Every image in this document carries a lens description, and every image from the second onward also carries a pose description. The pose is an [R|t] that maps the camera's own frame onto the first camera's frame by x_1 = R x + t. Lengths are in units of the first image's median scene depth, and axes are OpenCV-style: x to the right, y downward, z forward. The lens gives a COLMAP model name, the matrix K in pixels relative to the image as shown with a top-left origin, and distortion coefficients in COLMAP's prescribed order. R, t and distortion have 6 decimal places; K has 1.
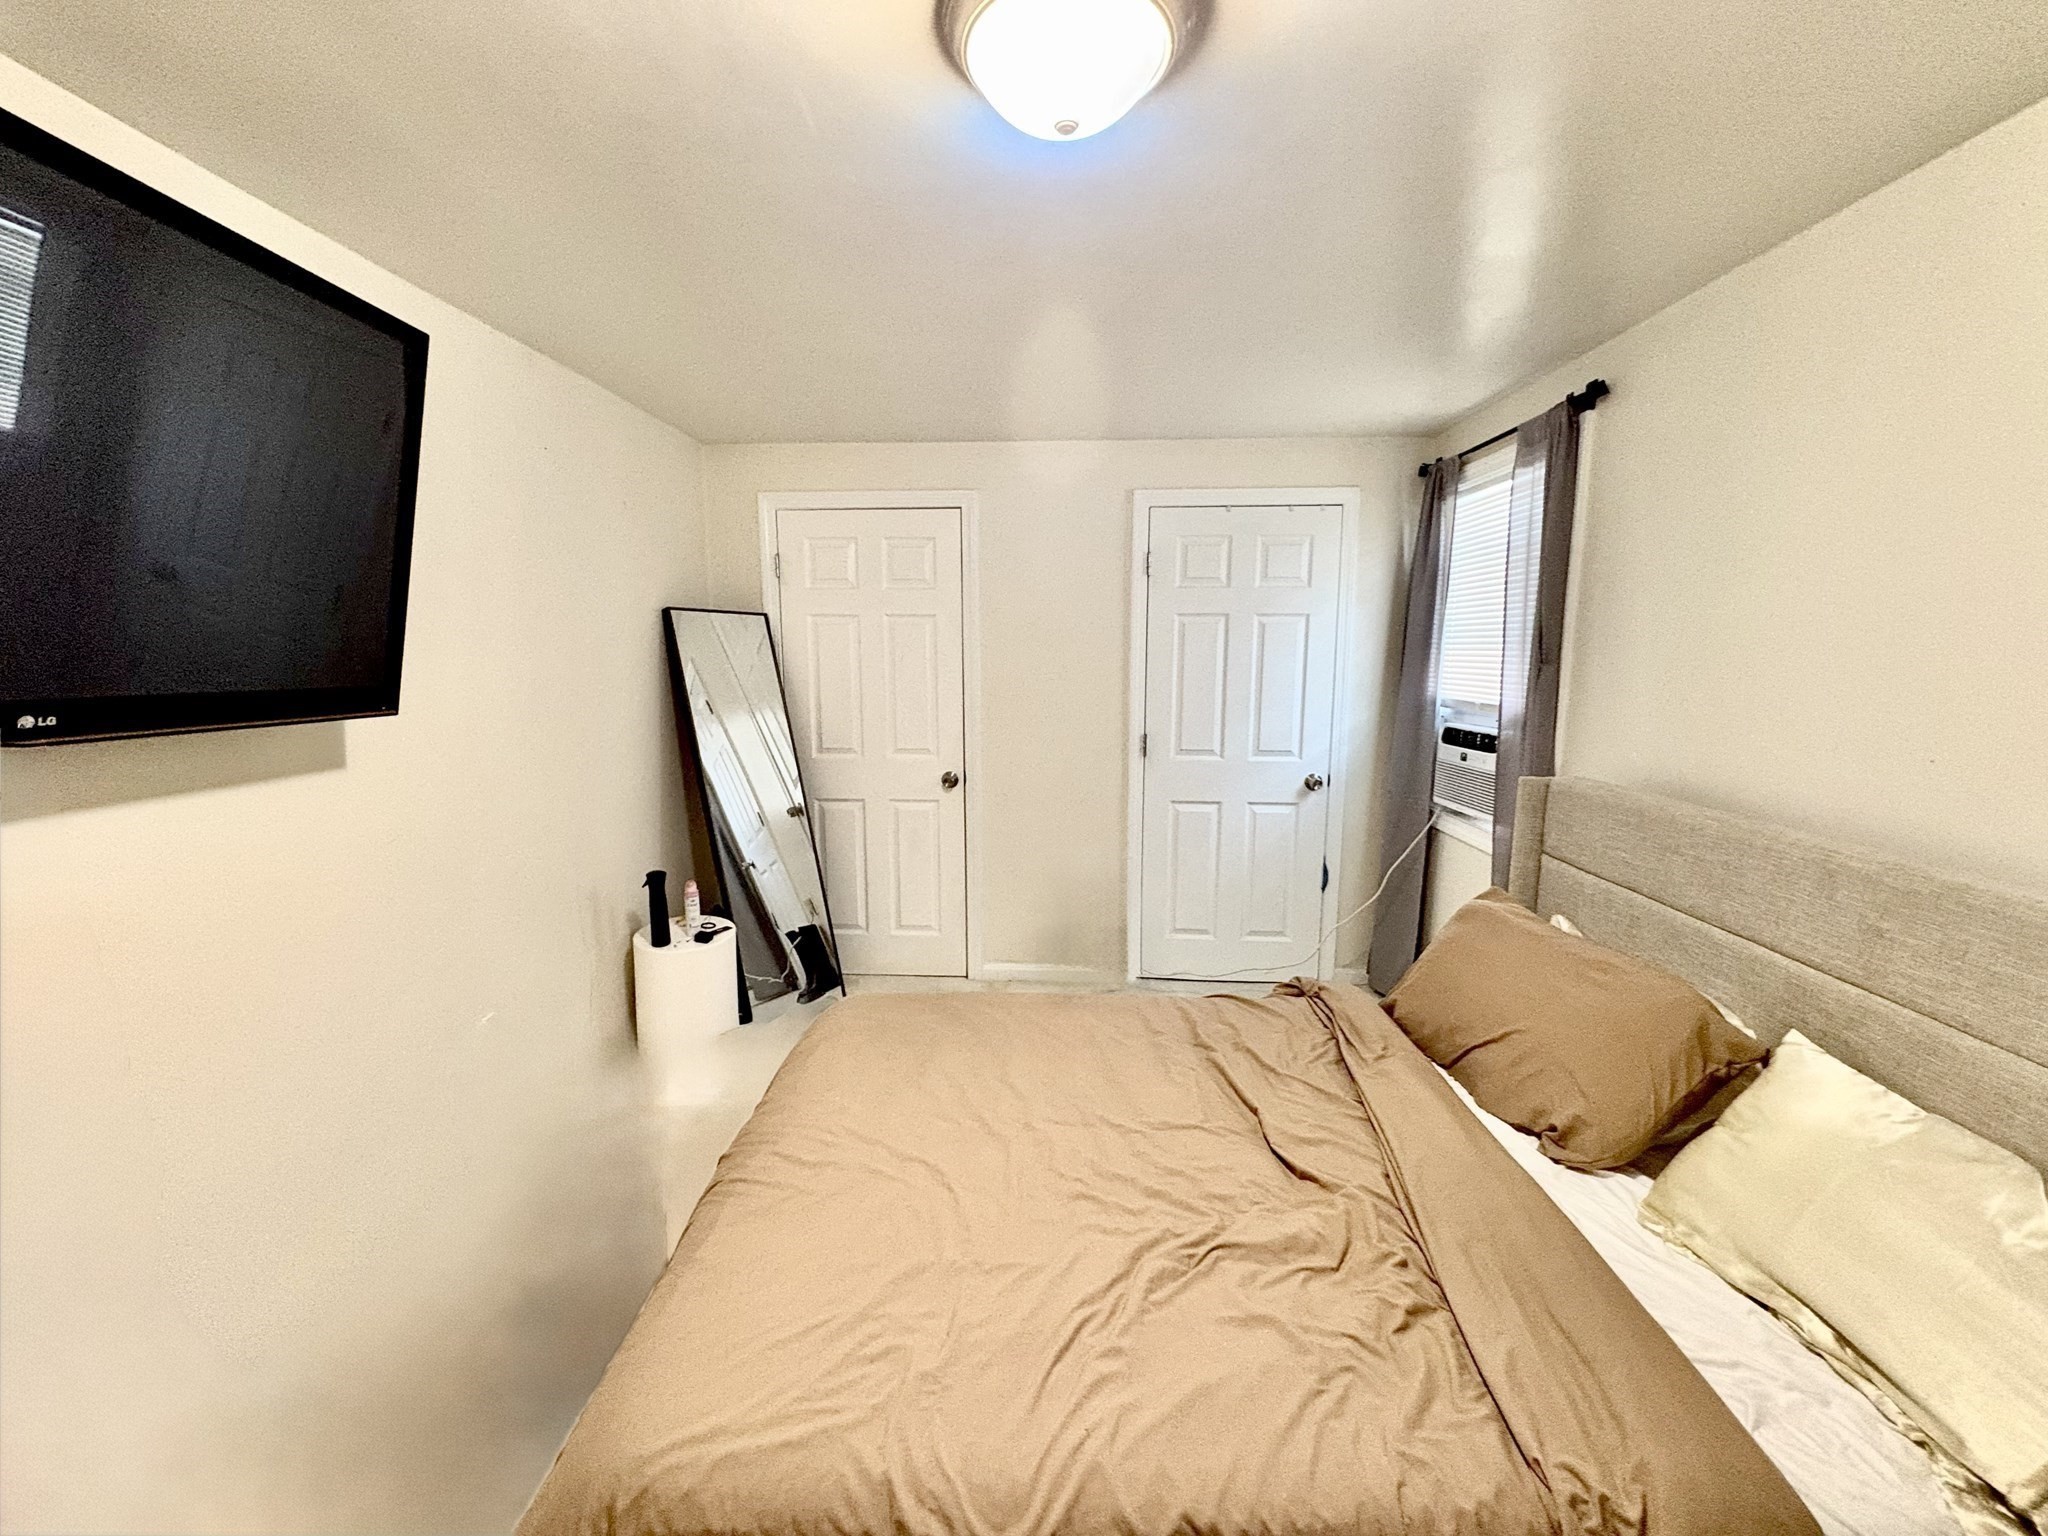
lens RADIAL K [[814.0, 0, 1024.0], [0, 814.0, 768.0], [0, 0, 1]] dist [-0.000189, -0.000215]
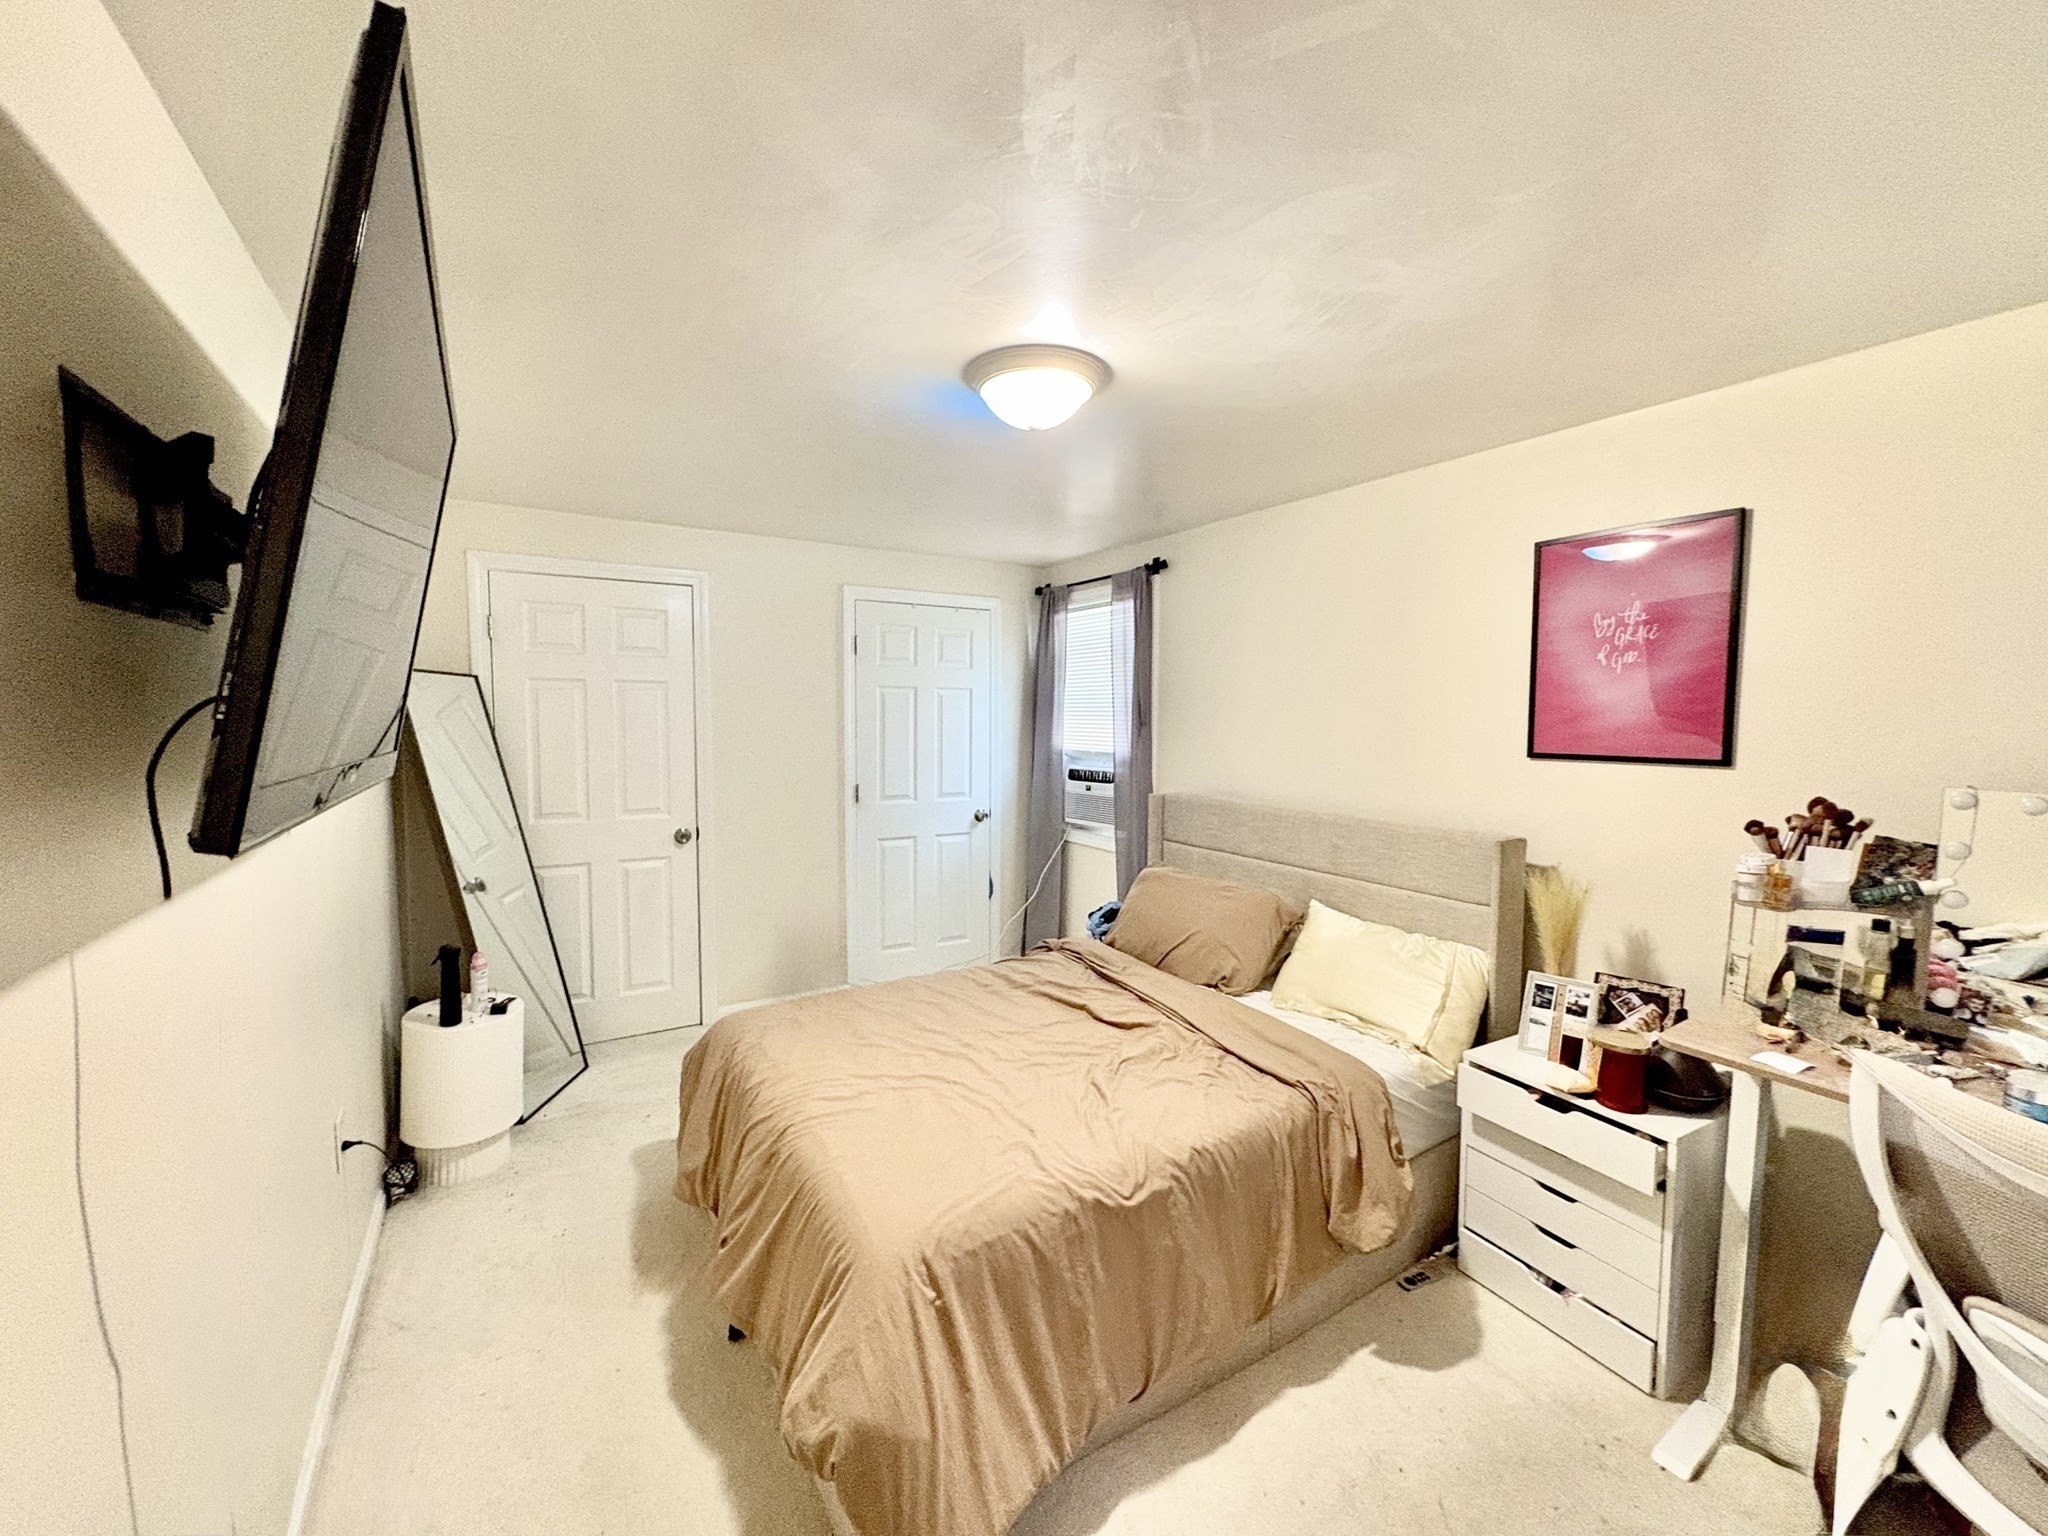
lens RADIAL K [[814.0, 0, 1024.0], [0, 814.0, 768.0], [0, 0, 1]] dist [-0.000189, -0.000215]
pose [[0.827782, -0.031411, 0.560169, -0.368331], [0.075161, 0.995640, -0.055239, 0.022017], [-0.555992, 0.087829, 0.826534, -0.149955]]
